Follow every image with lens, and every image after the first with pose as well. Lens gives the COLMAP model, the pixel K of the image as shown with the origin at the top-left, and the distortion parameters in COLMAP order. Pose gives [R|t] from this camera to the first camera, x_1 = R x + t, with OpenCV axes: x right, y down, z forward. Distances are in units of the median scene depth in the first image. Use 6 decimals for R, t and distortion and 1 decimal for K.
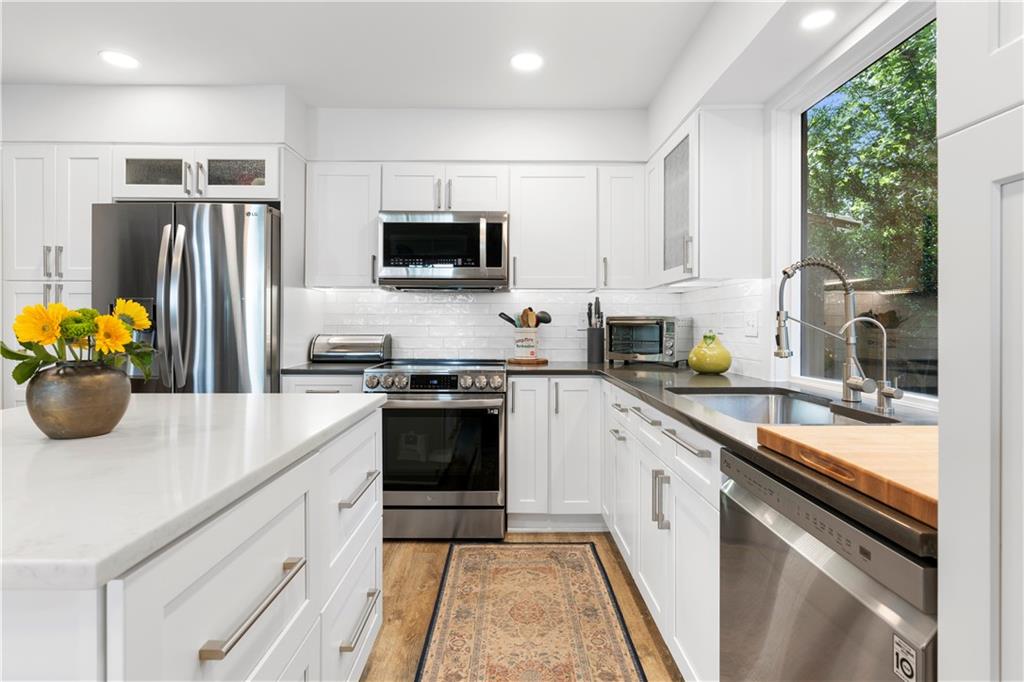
lens RADIAL K [[525.7, 0, 508.6], [0, 525.7, 327.3], [0, 0, 1]] dist [-0.002301, 0.000448]
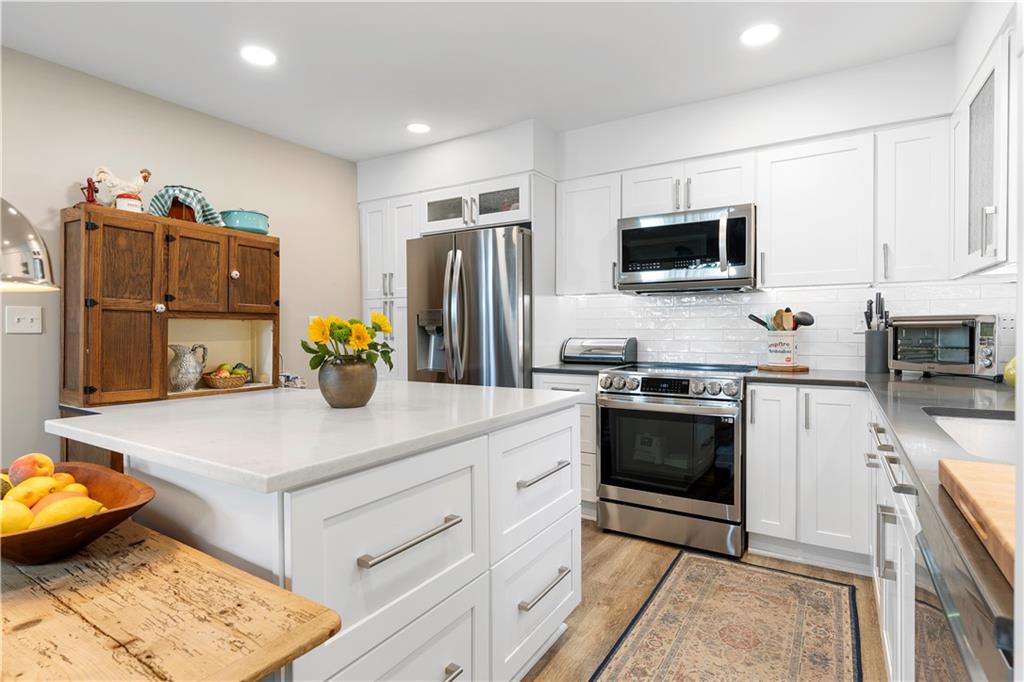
lens RADIAL K [[521.1, 0, 512.0], [0, 521.1, 341.0], [0, 0, 1]] dist [0.002726, 0.001398]
pose [[0.847287, 0.005810, -0.531104, 0.136618], [0.004394, 0.999829, 0.017949, 0.000276], [0.531118, -0.017542, 0.847117, 0.009269]]
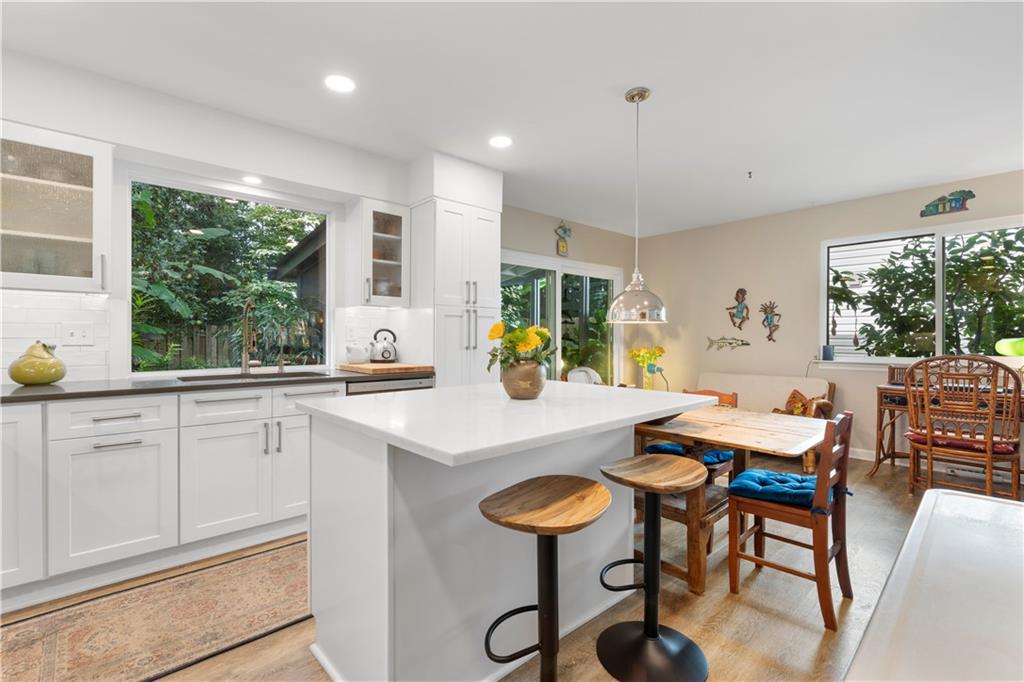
lens RADIAL K [[462.7, 0, 509.6], [0, 462.7, 335.6], [0, 0, 1]] dist [0.001993, 0.000956]
pose [[-0.673493, -0.002042, 0.739191, -0.813254], [0.000655, 0.999994, 0.003360, -0.007770], [-0.739193, 0.002747, -0.673488, 0.872956]]
